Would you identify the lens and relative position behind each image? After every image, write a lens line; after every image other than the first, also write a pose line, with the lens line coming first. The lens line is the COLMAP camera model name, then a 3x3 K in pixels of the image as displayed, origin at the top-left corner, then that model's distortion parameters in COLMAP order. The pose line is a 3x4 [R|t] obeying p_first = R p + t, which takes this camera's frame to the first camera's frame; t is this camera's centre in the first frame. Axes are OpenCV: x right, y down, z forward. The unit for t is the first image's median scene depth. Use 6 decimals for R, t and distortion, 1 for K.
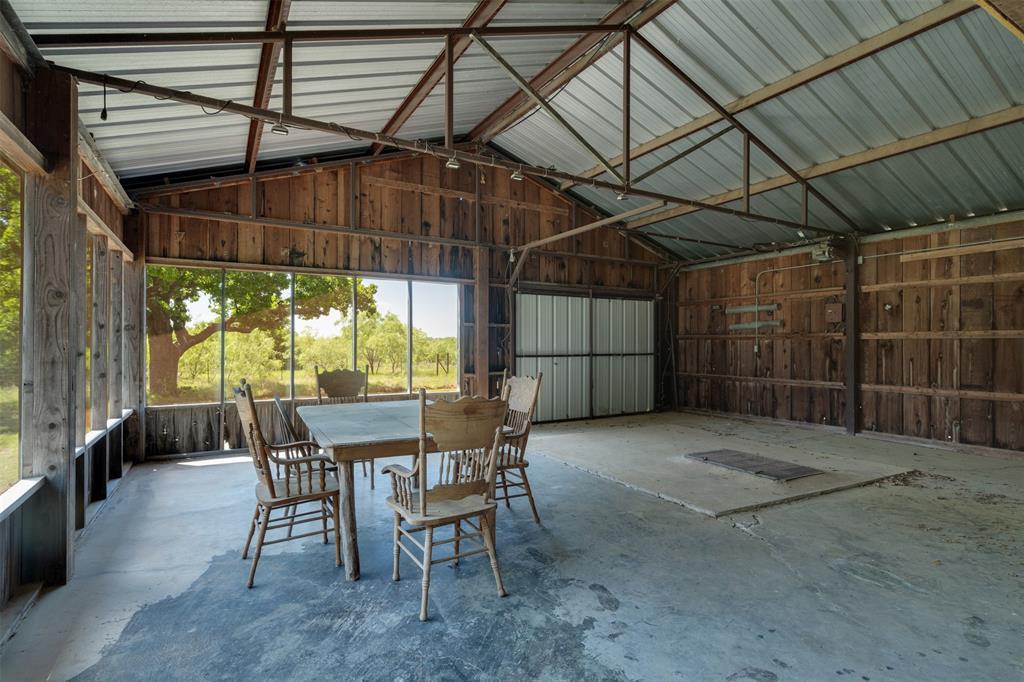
lens RADIAL K [[498.5, 0, 513.9], [0, 498.5, 339.5], [0, 0, 1]] dist [0.002559, 0.000790]
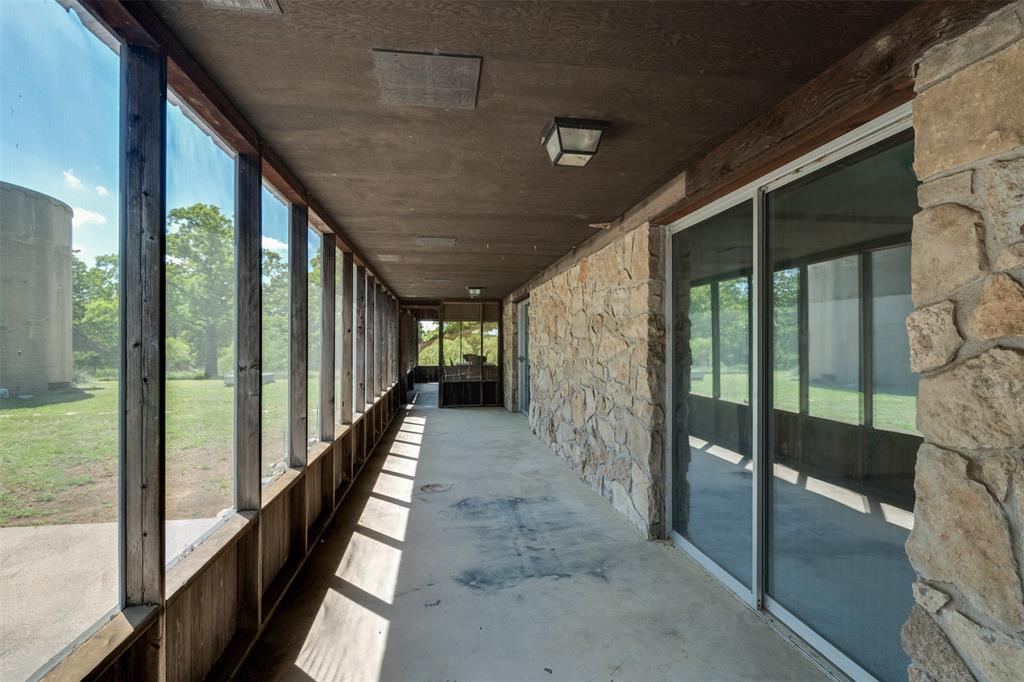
lens RADIAL K [[498.5, 0, 513.9], [0, 498.5, 339.5], [0, 0, 1]] dist [0.002559, 0.000790]
pose [[0.929126, -0.006429, -0.369707, 0.550853], [0.004677, 0.999973, -0.005635, -0.008064], [0.369733, 0.003507, 0.929131, -0.944074]]
